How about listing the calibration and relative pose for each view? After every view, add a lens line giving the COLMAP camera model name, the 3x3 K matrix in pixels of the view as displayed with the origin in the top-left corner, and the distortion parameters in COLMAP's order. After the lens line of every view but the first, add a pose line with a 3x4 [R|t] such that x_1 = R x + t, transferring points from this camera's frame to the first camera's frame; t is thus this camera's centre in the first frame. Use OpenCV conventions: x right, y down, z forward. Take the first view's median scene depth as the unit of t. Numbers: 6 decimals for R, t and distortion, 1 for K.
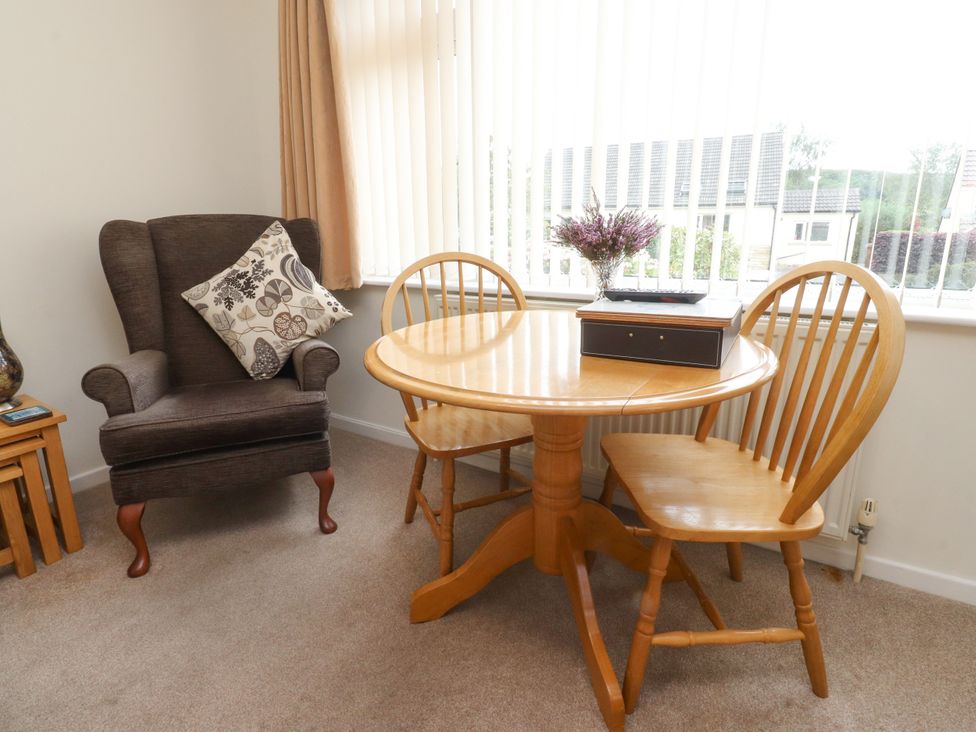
lens RADIAL K [[510.6, 0, 480.4], [0, 510.6, 345.8], [0, 0, 1]] dist [0.004283, -0.014773]
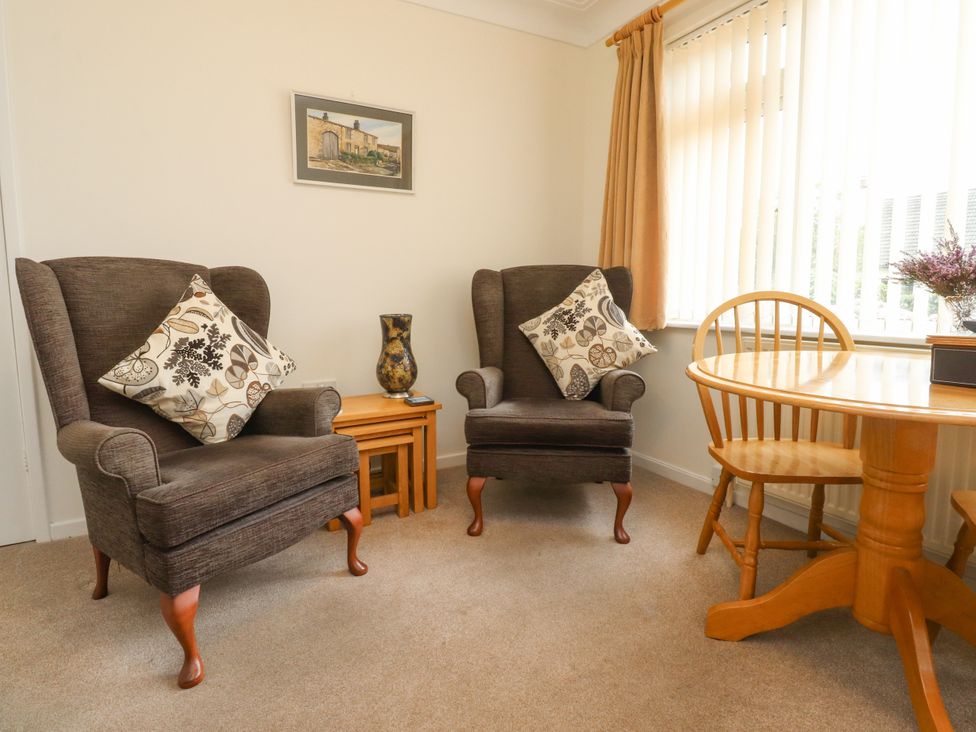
lens RADIAL K [[510.6, 0, 480.4], [0, 510.6, 345.8], [0, 0, 1]] dist [0.004283, -0.014773]
pose [[0.866074, 0.056440, -0.496719, -0.041066], [-0.117020, 0.988890, -0.091672, 0.085008], [0.486026, 0.137521, 0.863057, -0.152280]]
